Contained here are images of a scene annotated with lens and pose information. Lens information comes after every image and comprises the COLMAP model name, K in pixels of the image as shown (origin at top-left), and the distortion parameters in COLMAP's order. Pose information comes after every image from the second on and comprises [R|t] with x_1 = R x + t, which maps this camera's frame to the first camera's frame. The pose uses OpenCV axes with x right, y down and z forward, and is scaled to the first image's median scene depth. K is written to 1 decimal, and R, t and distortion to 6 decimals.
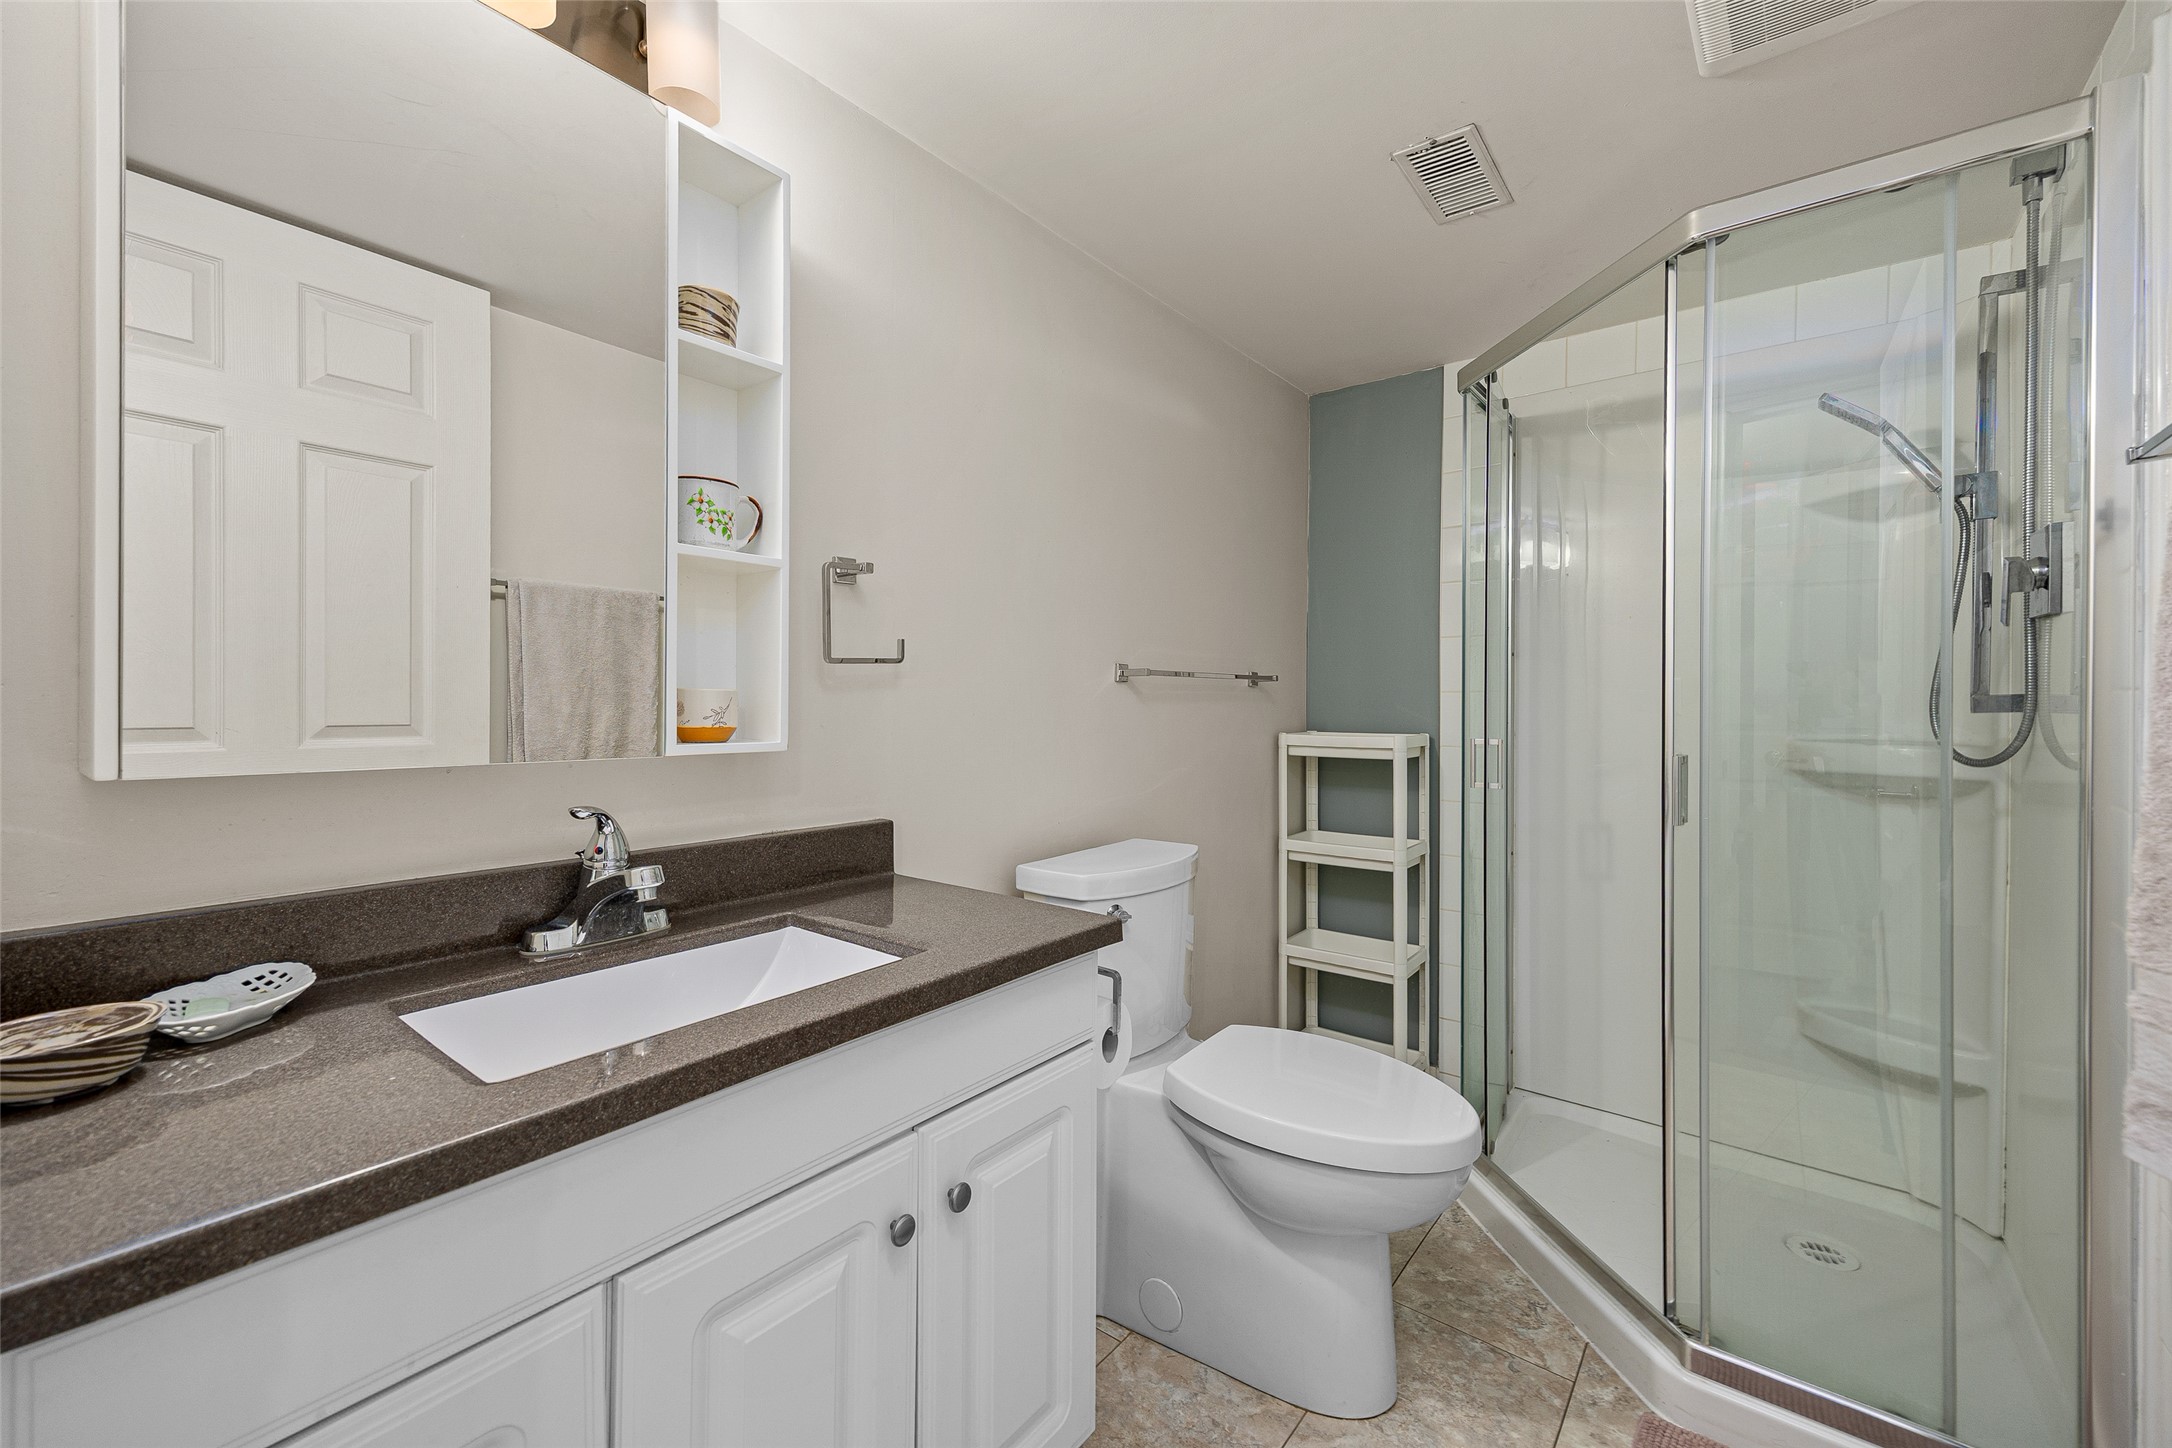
lens RADIAL K [[881.2, 0, 1091.5], [0, 881.2, 696.1], [0, 0, 1]] dist [0.005621, 0.000014]
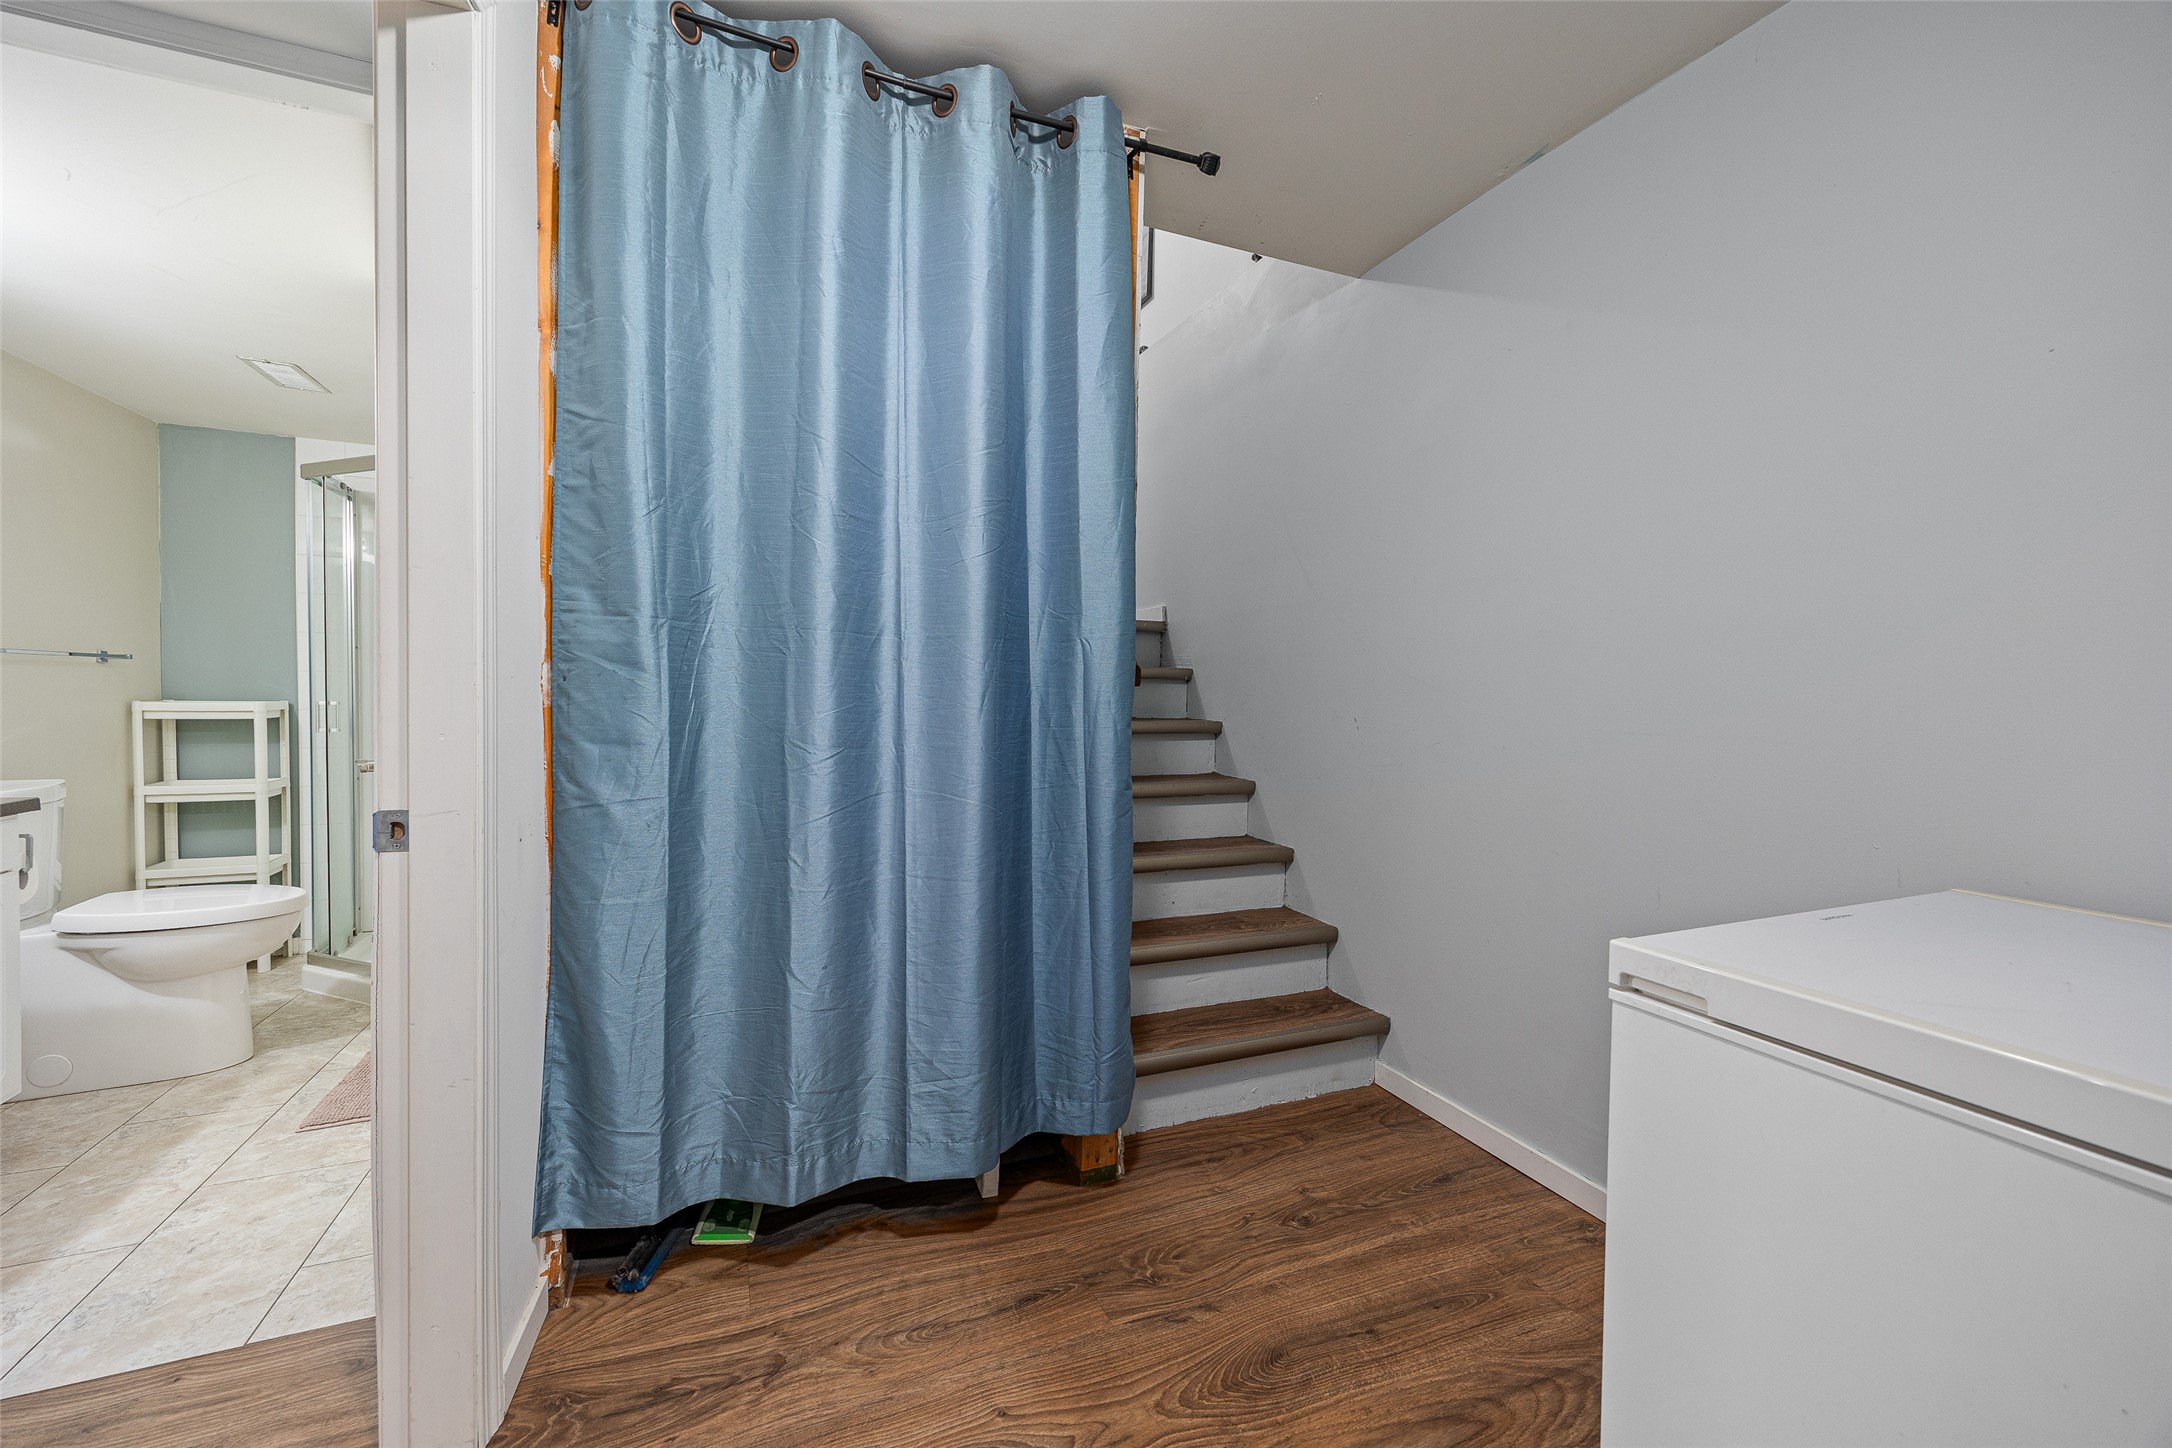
lens RADIAL K [[876.5, 0, 1084.3], [0, 876.5, 715.5], [0, 0, 1]] dist [0.007807, -0.000243]
pose [[0.478447, -0.023923, 0.877790, -0.237711], [-0.018181, 0.999145, 0.037140, -0.008097], [-0.877928, -0.033728, 0.477603, -0.767993]]
